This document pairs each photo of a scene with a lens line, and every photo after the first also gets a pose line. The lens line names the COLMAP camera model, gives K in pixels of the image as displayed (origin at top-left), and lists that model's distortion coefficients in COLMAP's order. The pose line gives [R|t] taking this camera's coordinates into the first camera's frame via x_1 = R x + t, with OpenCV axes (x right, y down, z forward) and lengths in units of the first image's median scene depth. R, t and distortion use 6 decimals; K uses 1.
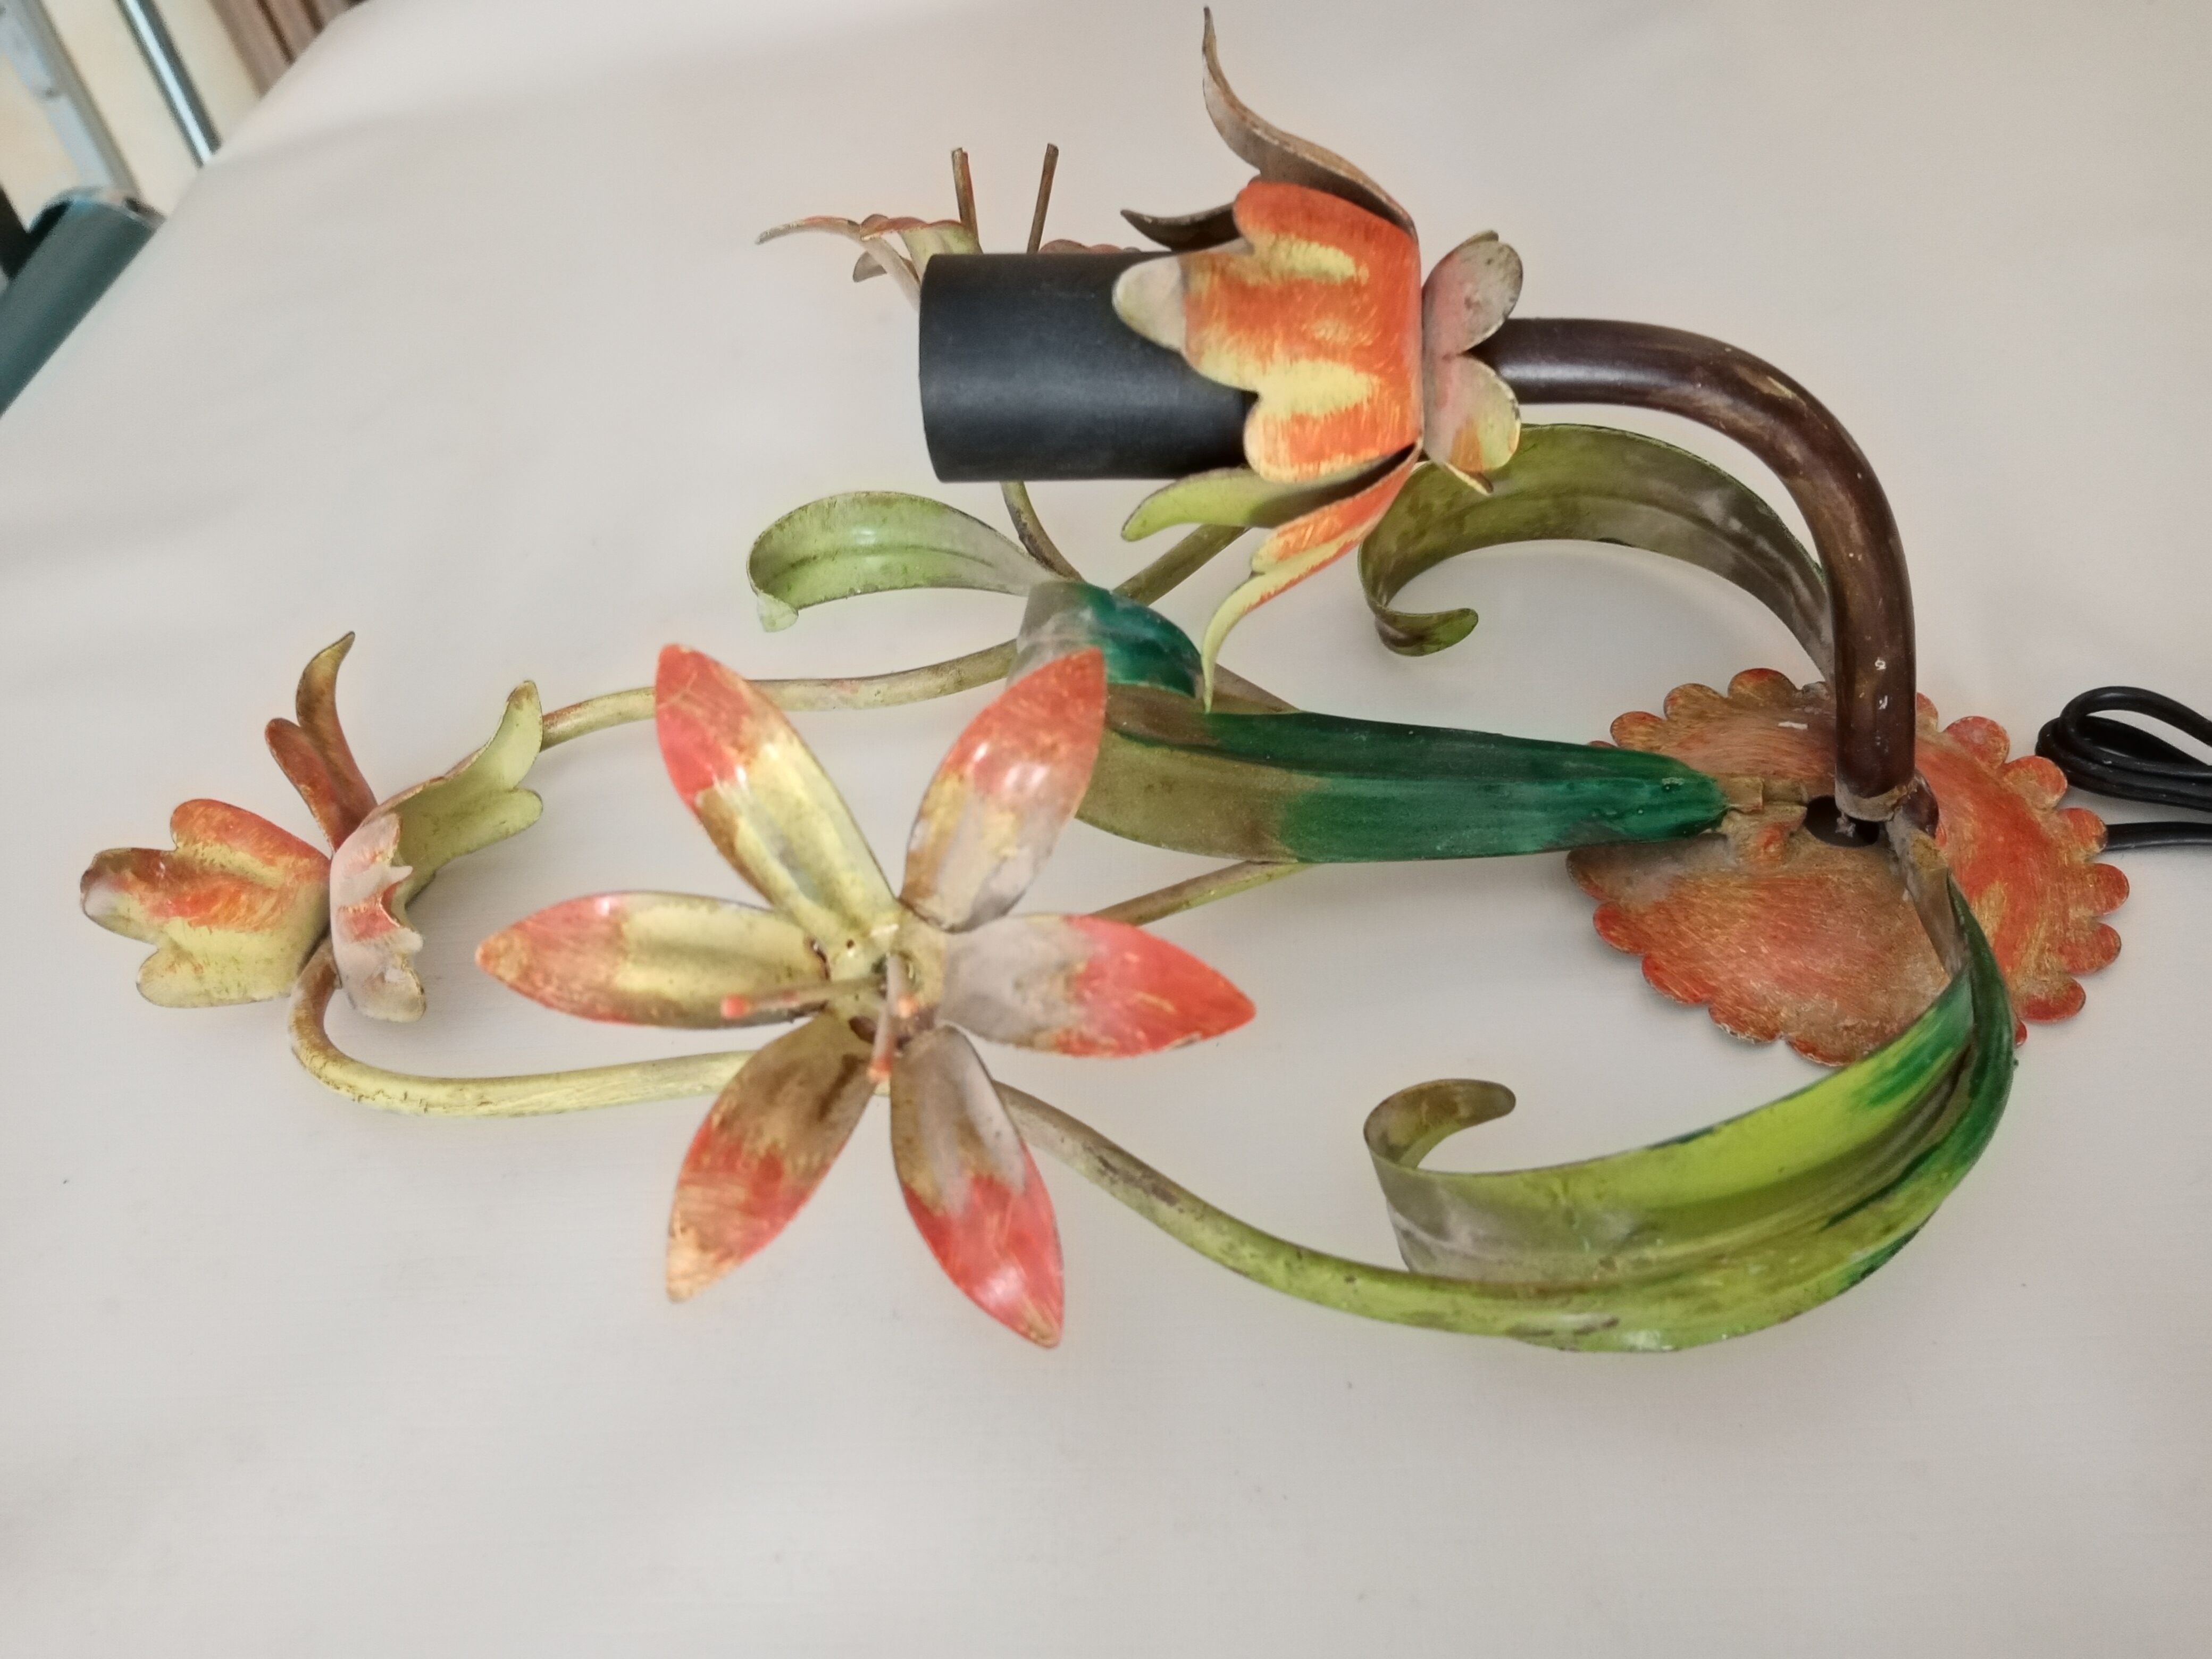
lens RADIAL K [[1773.5, 0, 1106.0], [0, 1773.5, 829.5], [0, 0, 1]] dist [0.054828, -0.163999]
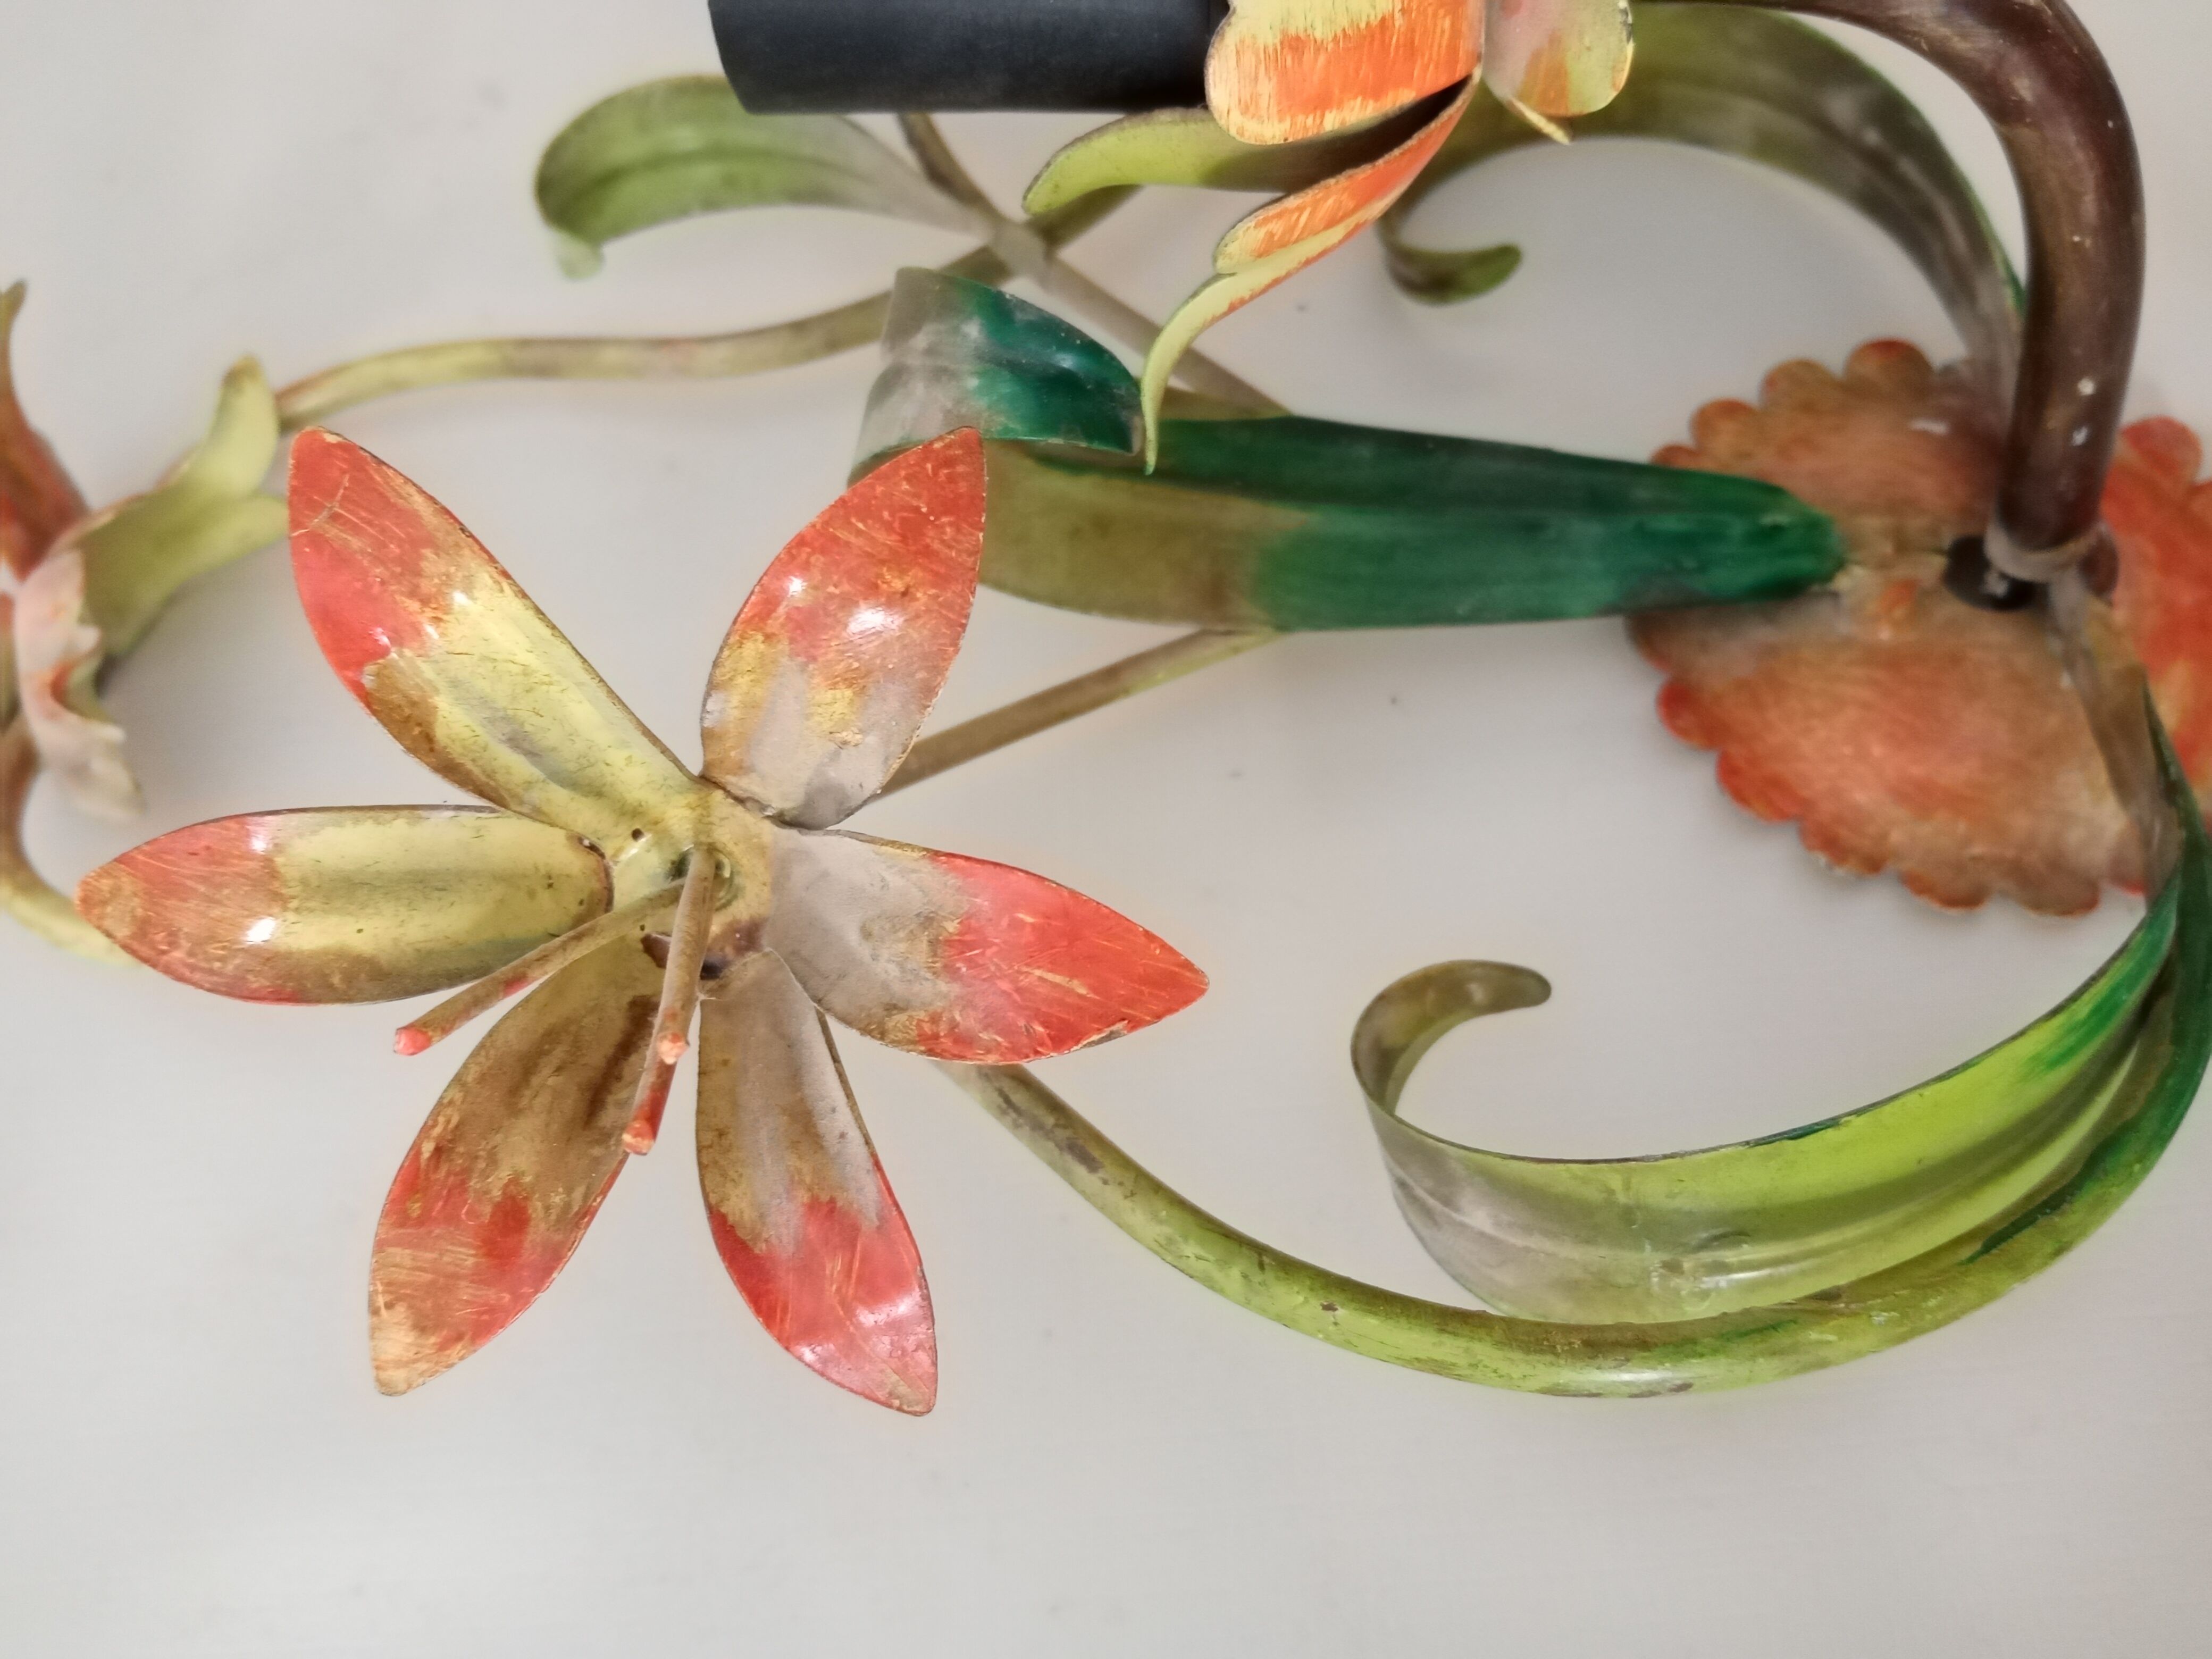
lens RADIAL K [[1819.6, 0, 1106.0], [0, 1819.6, 829.5], [0, 0, 1]] dist [0.010396, -0.084632]
pose [[0.999817, -0.002400, 0.018984, 0.028655], [-0.002518, 0.966985, 0.254819, -0.123077], [-0.018969, -0.254820, 0.966802, 0.301723]]
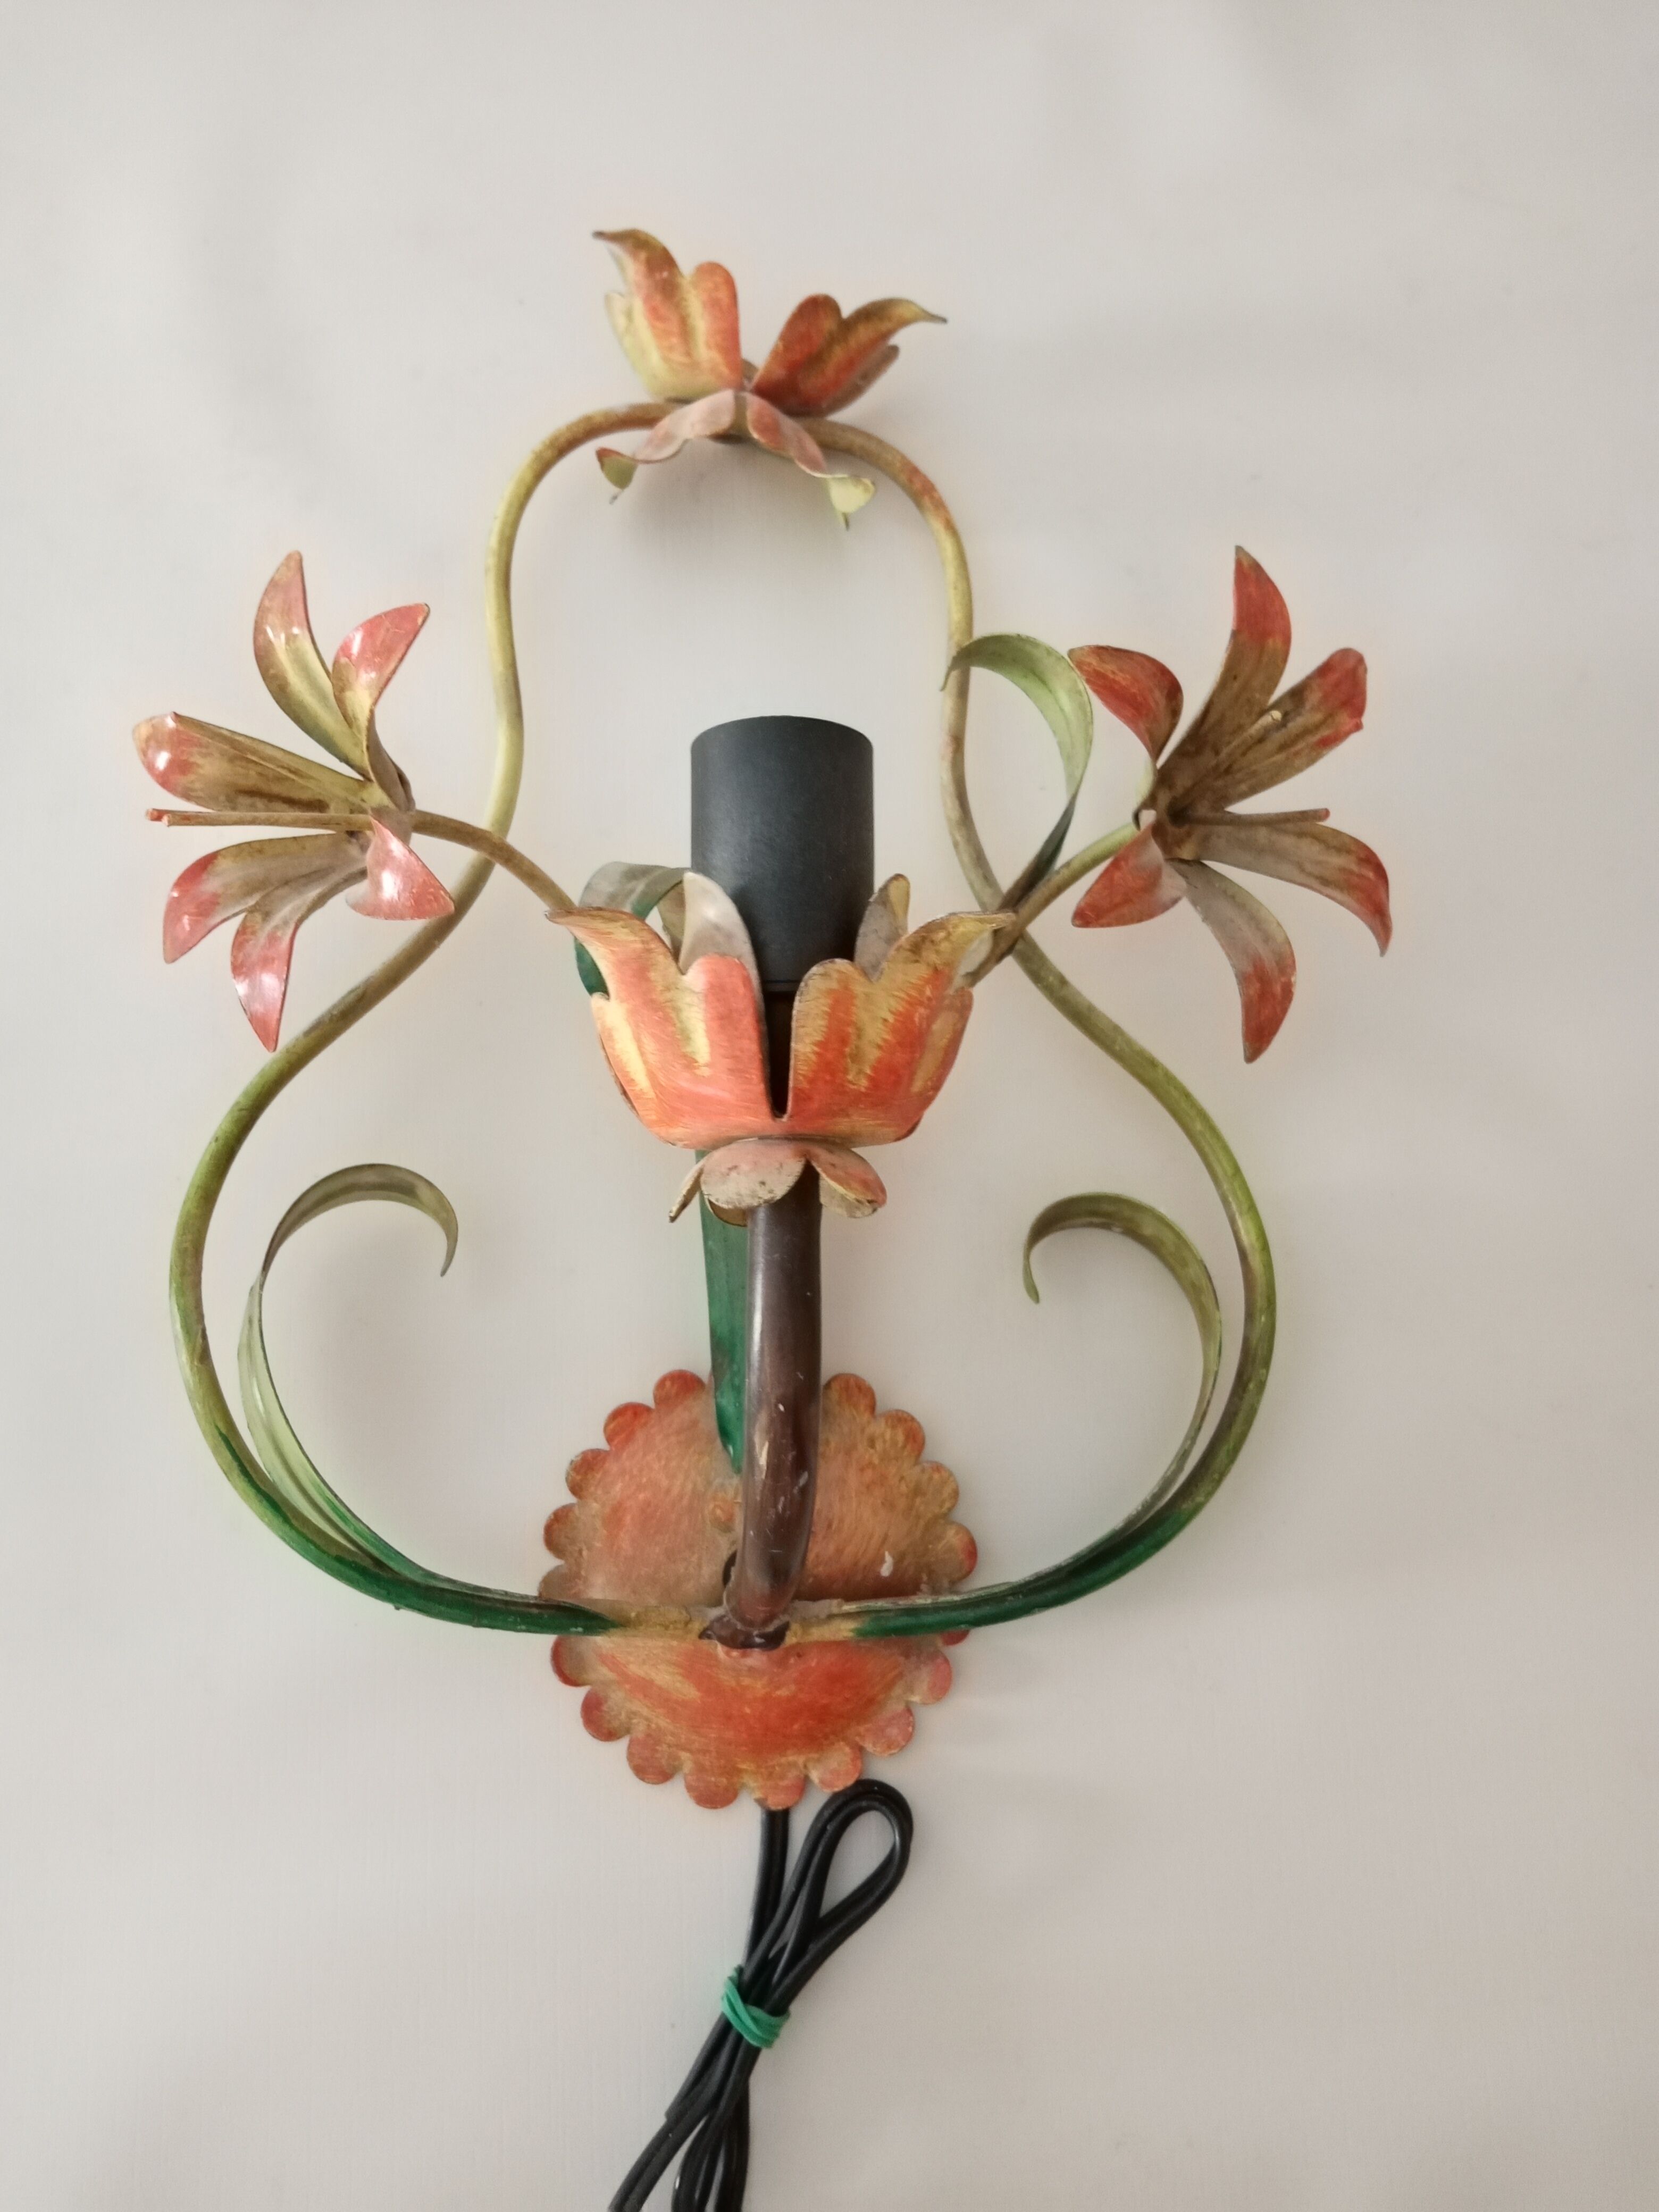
lens RADIAL K [[1773.5, 0, 829.5], [0, 1773.5, 1106.0], [0, 0, 1]] dist [0.054828, -0.163999]
pose [[0.068403, 0.992299, -0.103267, 0.291395], [-0.736674, 0.120040, 0.665509, -1.146108], [0.672780, 0.030552, 0.739211, 0.173494]]
